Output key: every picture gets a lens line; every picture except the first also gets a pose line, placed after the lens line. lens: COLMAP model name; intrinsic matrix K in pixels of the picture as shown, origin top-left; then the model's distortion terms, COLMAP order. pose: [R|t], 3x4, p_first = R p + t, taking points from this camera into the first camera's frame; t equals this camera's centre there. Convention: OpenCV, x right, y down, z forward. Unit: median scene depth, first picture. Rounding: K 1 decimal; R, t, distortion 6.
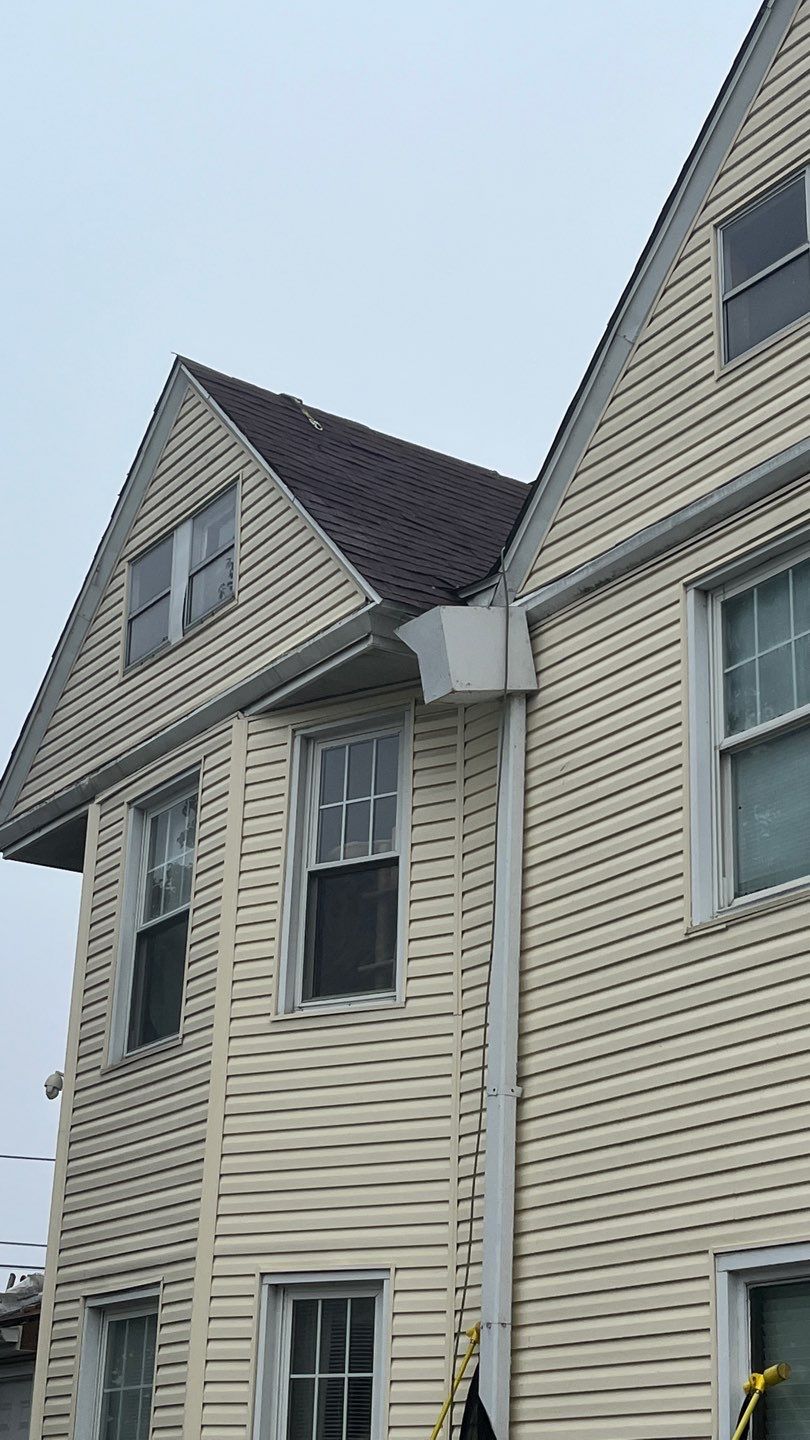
lens RADIAL K [[2160.7, 0, 410.8], [0, 2160.7, 712.6], [0, 0, 1]] dist [0.040221, 0.000000]
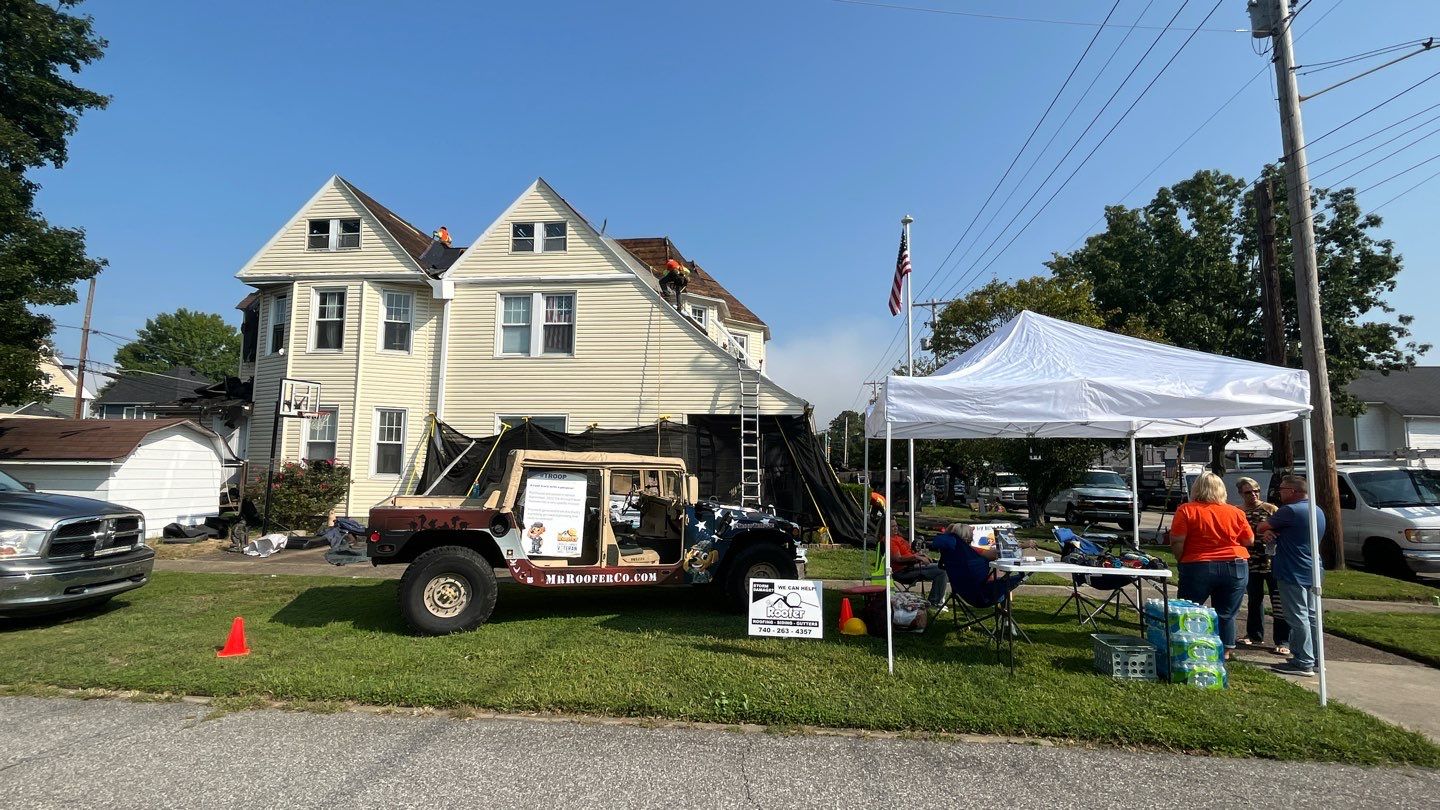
lens RADIAL K [[688.8, 0, 713.1], [0, 688.8, 413.9], [0, 0, 1]] dist [-0.012543, 0.001382]
pose [[0.654977, 0.045920, 0.754252, -0.719370], [-0.274913, 0.944232, 0.181243, -0.207537], [-0.703866, -0.326064, 0.631075, -0.501799]]
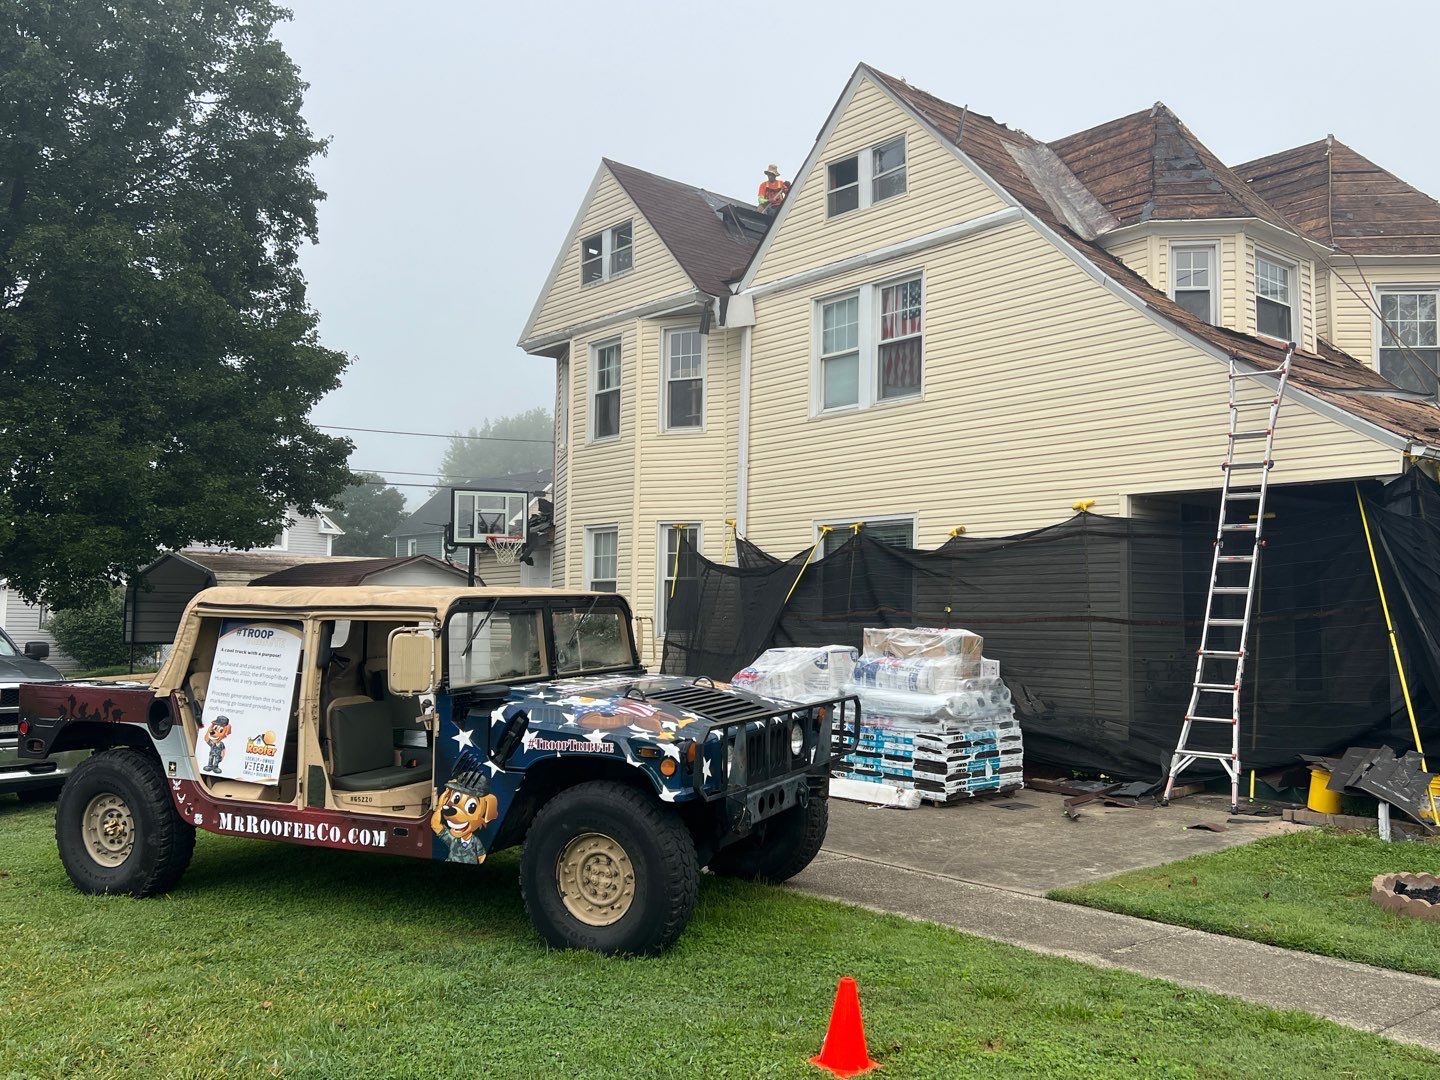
lens RADIAL K [[1250.4, 0, 711.3], [0, 1250.4, 524.7], [0, 0, 1]] dist [0.068950, -0.091057]
pose [[0.995149, -0.012316, 0.097601, -0.160240], [-0.017425, 0.954377, 0.298094, -0.244099], [-0.096819, -0.298349, 0.949533, -0.627916]]
